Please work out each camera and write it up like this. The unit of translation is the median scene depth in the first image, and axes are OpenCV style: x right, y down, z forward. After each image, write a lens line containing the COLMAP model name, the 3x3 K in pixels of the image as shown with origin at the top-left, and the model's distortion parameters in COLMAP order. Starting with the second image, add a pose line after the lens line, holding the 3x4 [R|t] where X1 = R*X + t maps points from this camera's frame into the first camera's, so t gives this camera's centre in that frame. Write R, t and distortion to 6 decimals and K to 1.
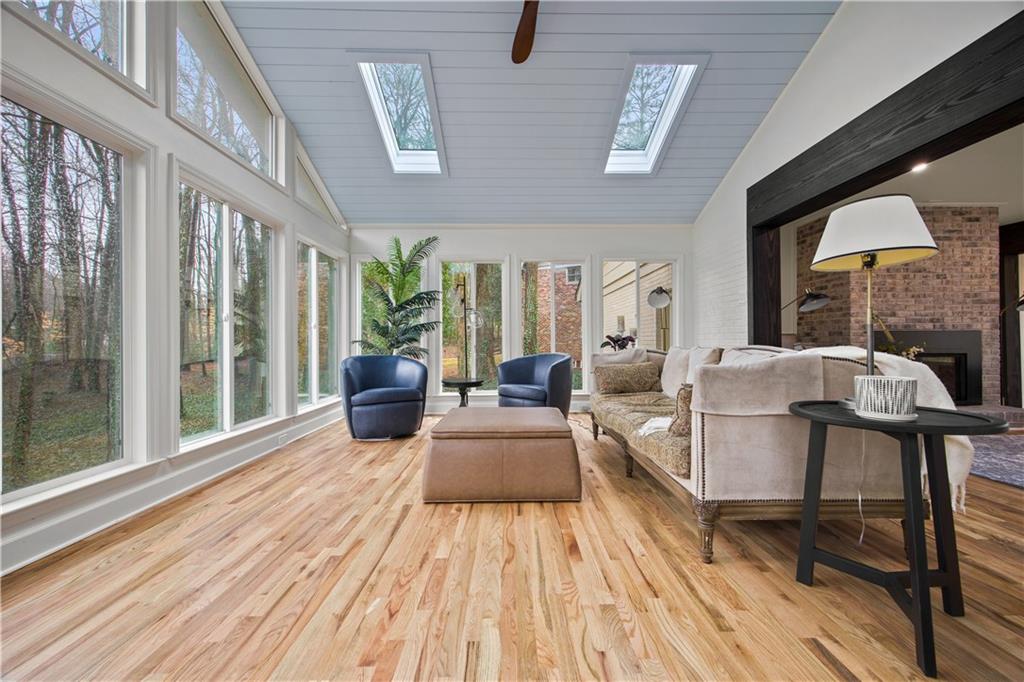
lens RADIAL K [[390.4, 0, 513.9], [0, 390.4, 342.4], [0, 0, 1]] dist [0.003856, 0.000875]
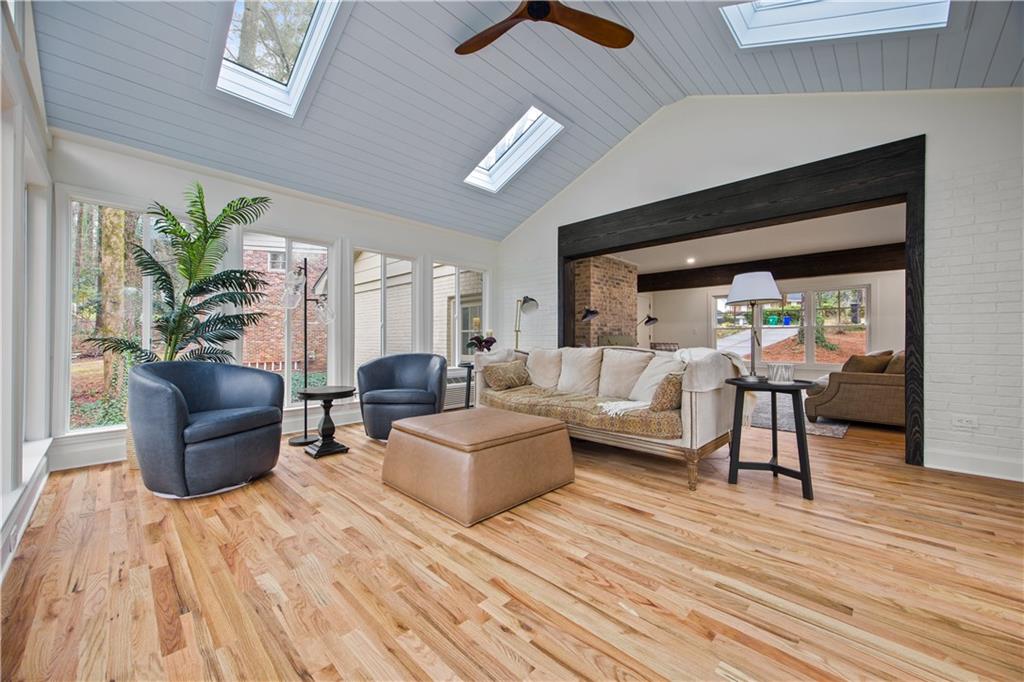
lens RADIAL K [[390.4, 0, 514.7], [0, 390.4, 339.8], [0, 0, 1]] dist [0.003856, 0.000875]
pose [[0.704912, 0.008764, 0.709241, -0.834656], [-0.007262, 0.999960, -0.005138, -0.007241], [-0.709258, -0.001529, 0.704948, 0.325339]]
